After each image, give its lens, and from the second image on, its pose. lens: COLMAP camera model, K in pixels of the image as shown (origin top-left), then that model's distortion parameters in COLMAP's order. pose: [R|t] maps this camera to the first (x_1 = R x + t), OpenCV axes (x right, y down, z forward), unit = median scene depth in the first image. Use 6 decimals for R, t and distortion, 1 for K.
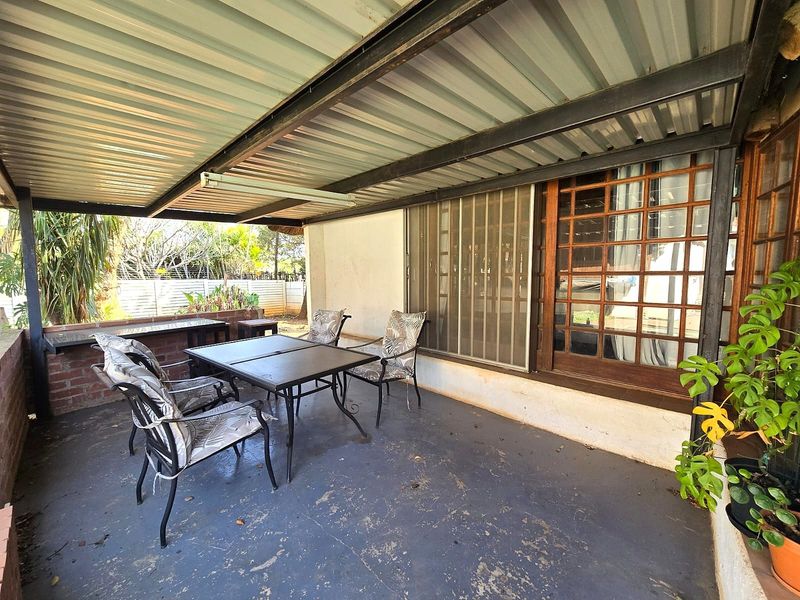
lens RADIAL K [[328.0, 0, 400.3], [0, 328.0, 303.9], [0, 0, 1]] dist [-0.006855, 0.003019]
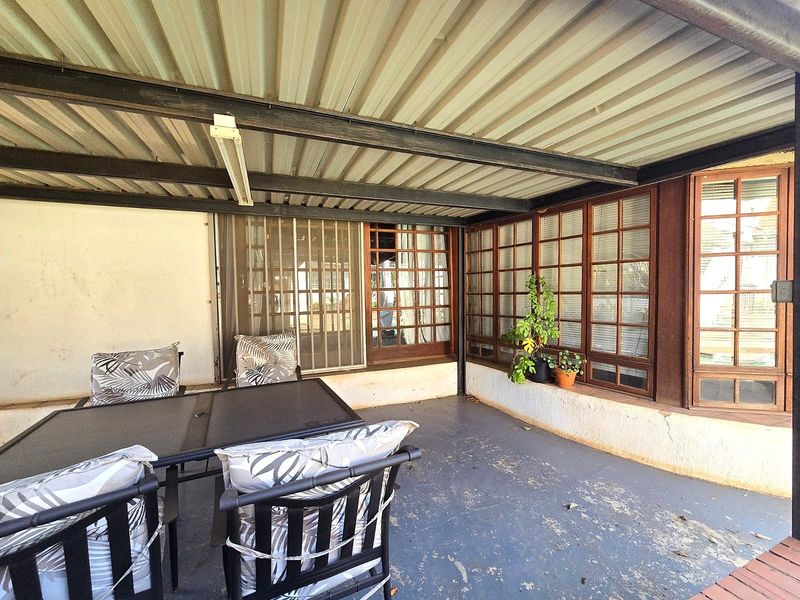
lens RADIAL K [[328.0, 0, 395.1], [0, 328.0, 303.8], [0, 0, 1]] dist [-0.006855, 0.003019]
pose [[0.413630, -0.039207, 0.909601, -0.773720], [0.101365, 0.994844, -0.003213, -0.021905], [-0.904785, 0.093530, 0.415471, 0.385990]]
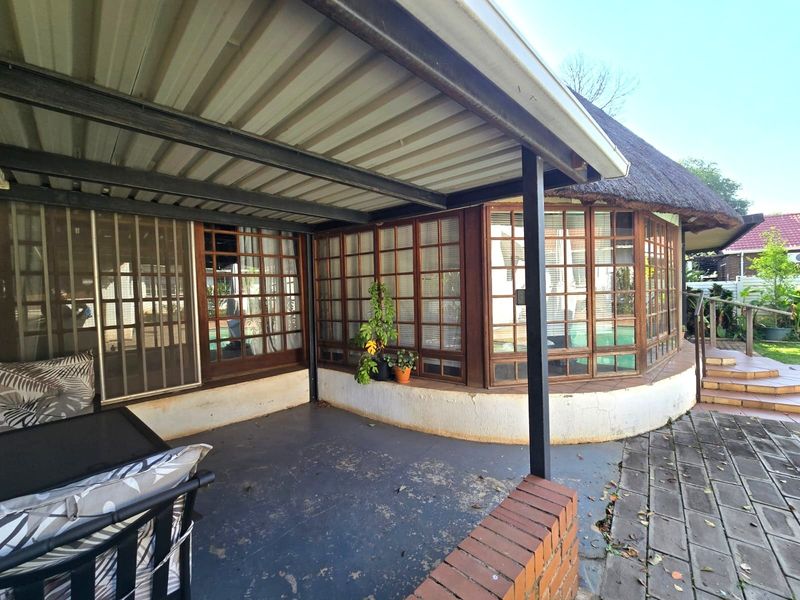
lens RADIAL K [[328.0, 0, 395.1], [0, 328.0, 303.4], [0, 0, 1]] dist [-0.006855, 0.003019]
pose [[0.021855, -0.030407, 0.999299, -0.769976], [0.121576, 0.992200, 0.027532, -0.020867], [-0.992341, 0.120889, 0.025382, 0.313165]]
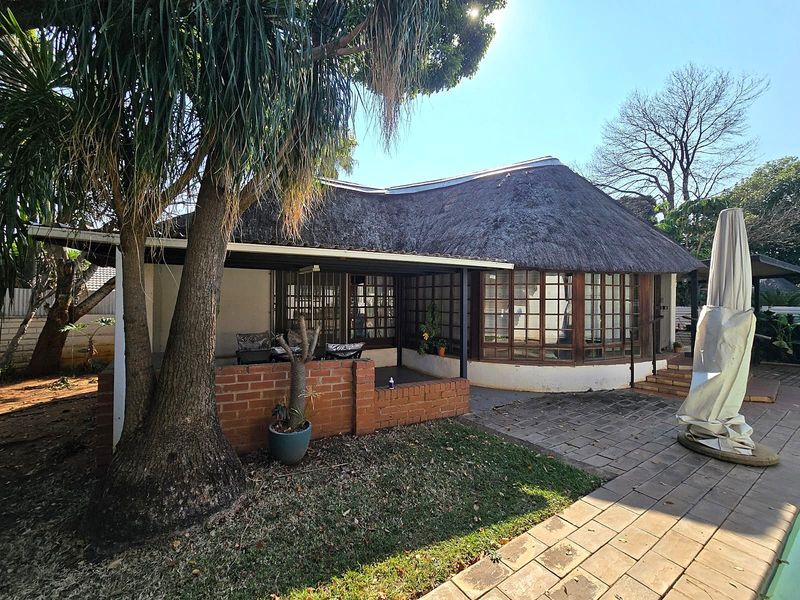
lens RADIAL K [[328.0, 0, 399.9], [0, 328.0, 301.9], [0, 0, 1]] dist [-0.006855, 0.003019]
pose [[0.329122, 0.002002, 0.944285, -1.902281], [0.081486, 0.996207, -0.030514, -0.029443], [-0.940765, 0.086989, 0.327711, -0.184551]]
